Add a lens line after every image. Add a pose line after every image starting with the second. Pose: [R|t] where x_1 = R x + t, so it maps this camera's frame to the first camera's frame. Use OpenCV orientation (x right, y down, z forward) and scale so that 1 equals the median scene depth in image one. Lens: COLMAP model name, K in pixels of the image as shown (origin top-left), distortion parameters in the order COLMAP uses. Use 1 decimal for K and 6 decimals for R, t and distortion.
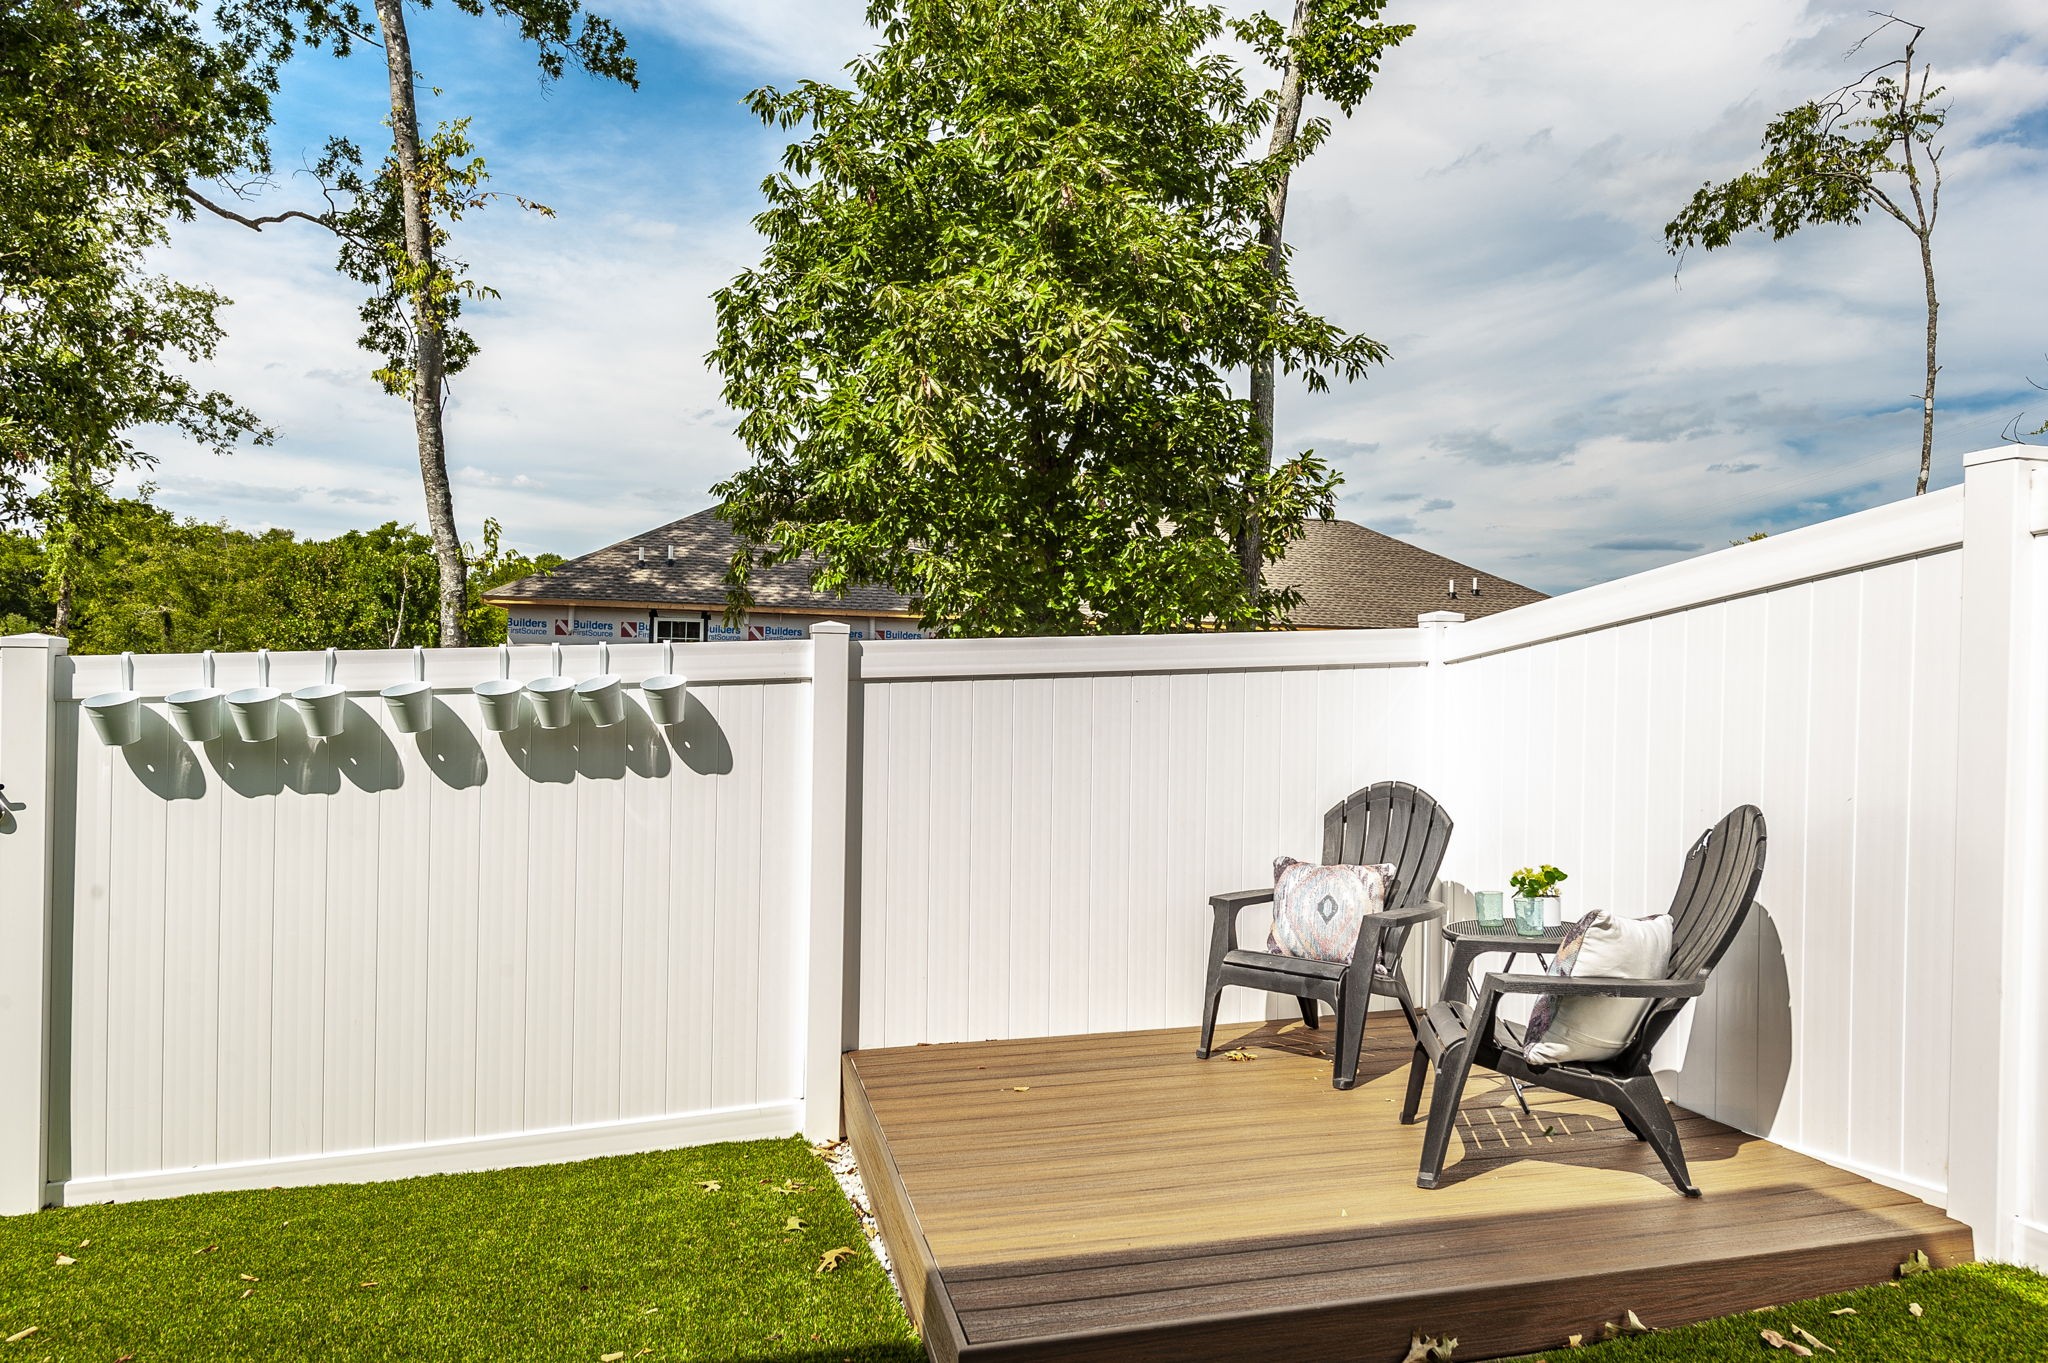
lens RADIAL K [[1296.5, 0, 1028.4], [0, 1296.5, 666.2], [0, 0, 1]] dist [-0.002110, -0.000324]
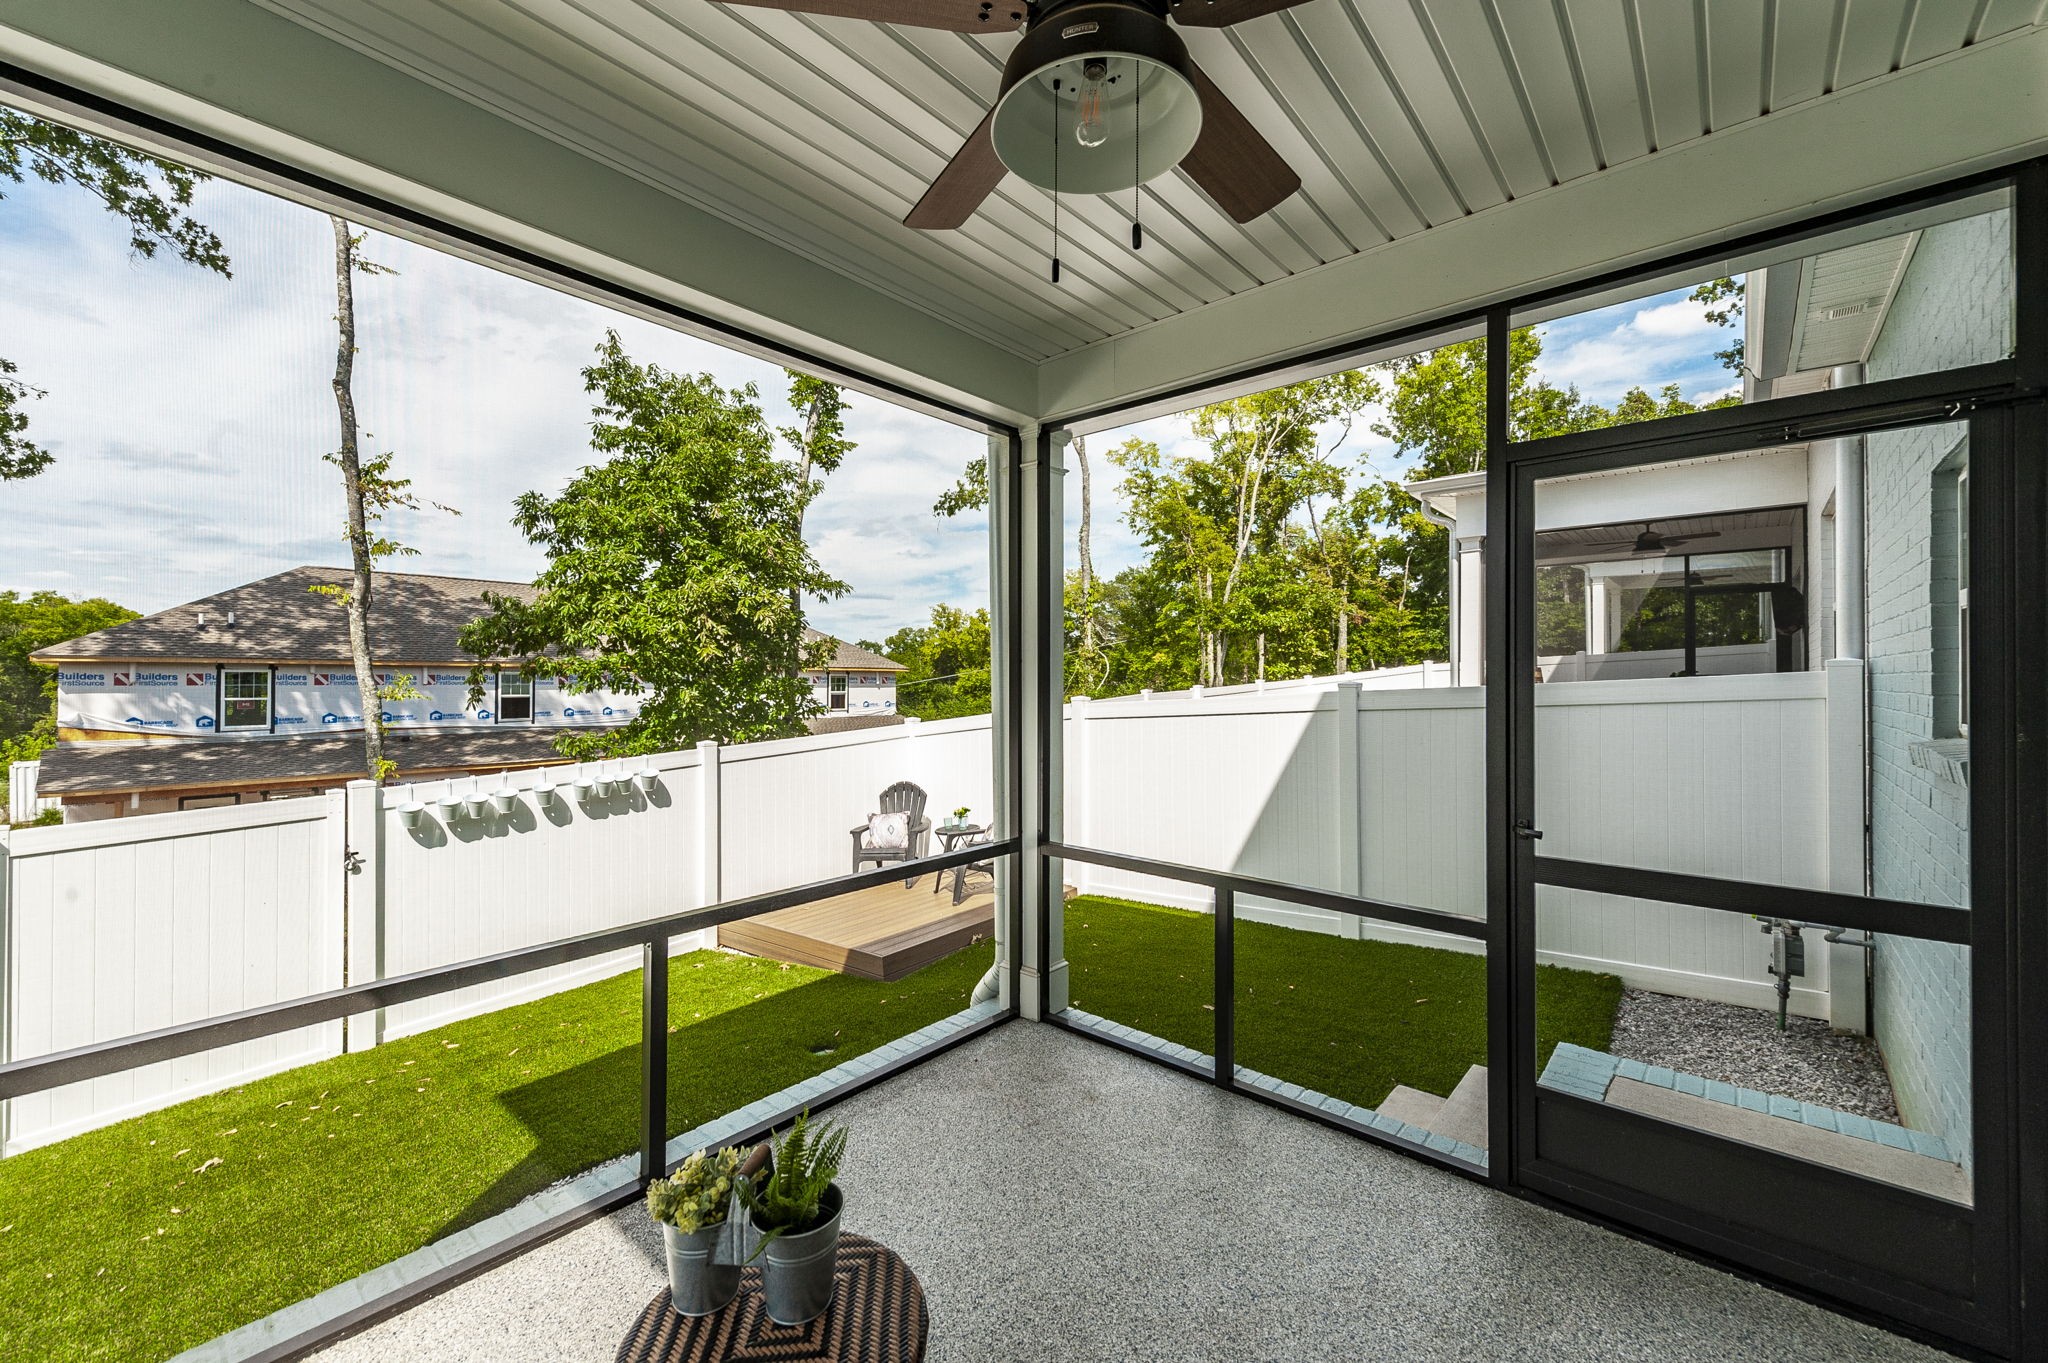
lens RADIAL K [[818.2, 0, 1011.0], [0, 818.2, 674.6], [0, 0, 1]] dist [0.000788, -0.000266]
pose [[0.815743, -0.020223, 0.578061, -0.374760], [0.012620, 0.999773, 0.017168, -0.116797], [-0.578277, -0.006709, 0.815813, -0.400296]]
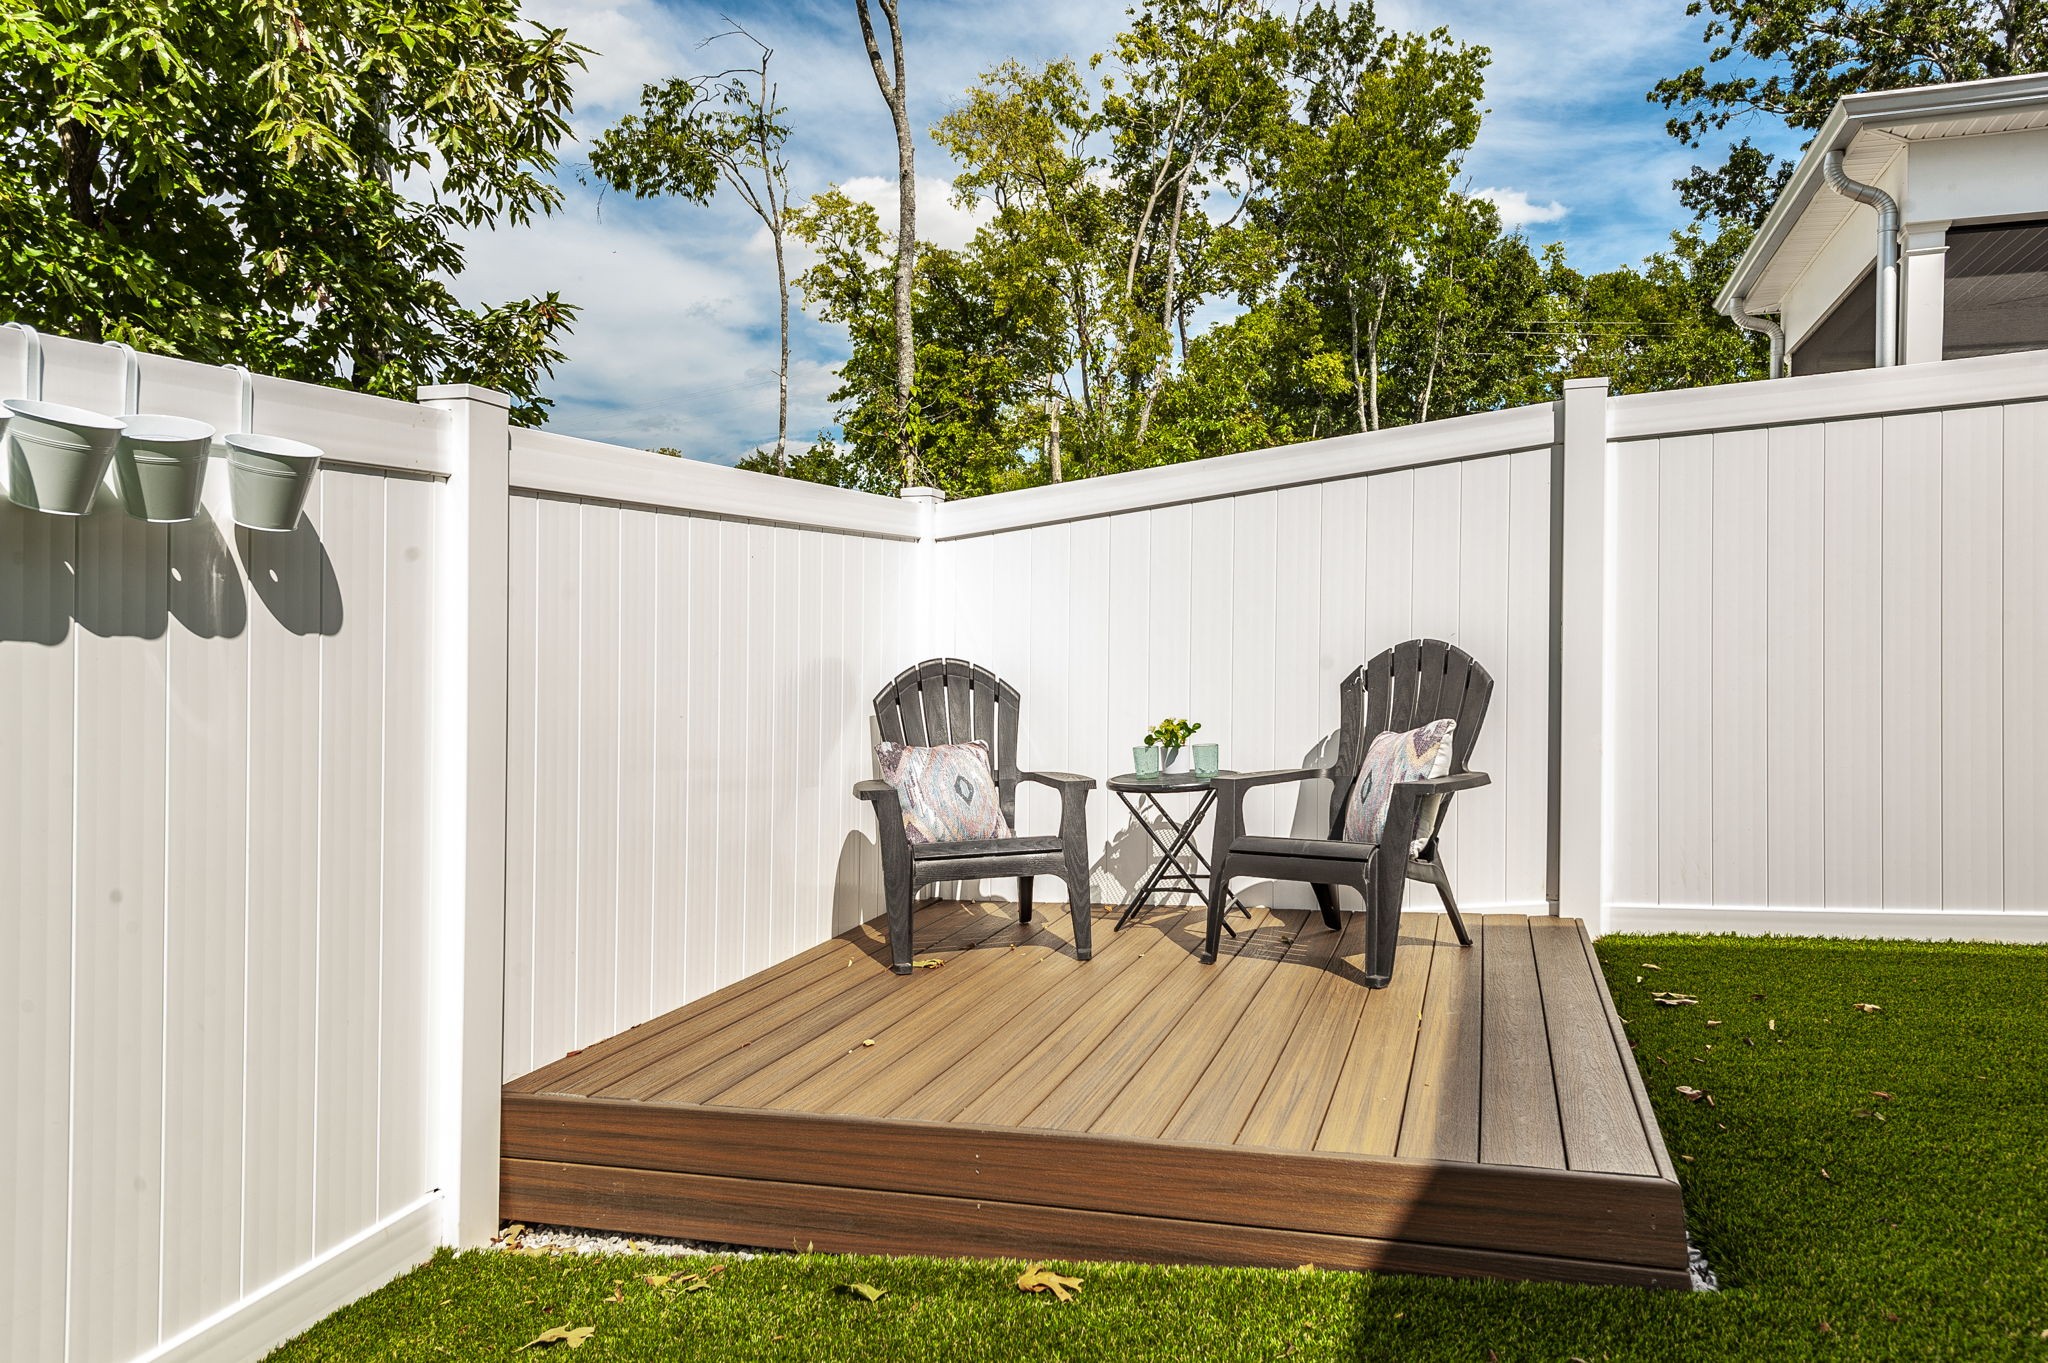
lens RADIAL K [[1336.2, 0, 1033.7], [0, 1336.2, 672.6], [0, 0, 1]] dist [0.014270, -0.000045]
pose [[0.524770, -0.011064, 0.851172, -0.349983], [-0.012617, 0.999705, 0.020773, 0.052547], [-0.851151, -0.021641, 0.524475, 0.288375]]
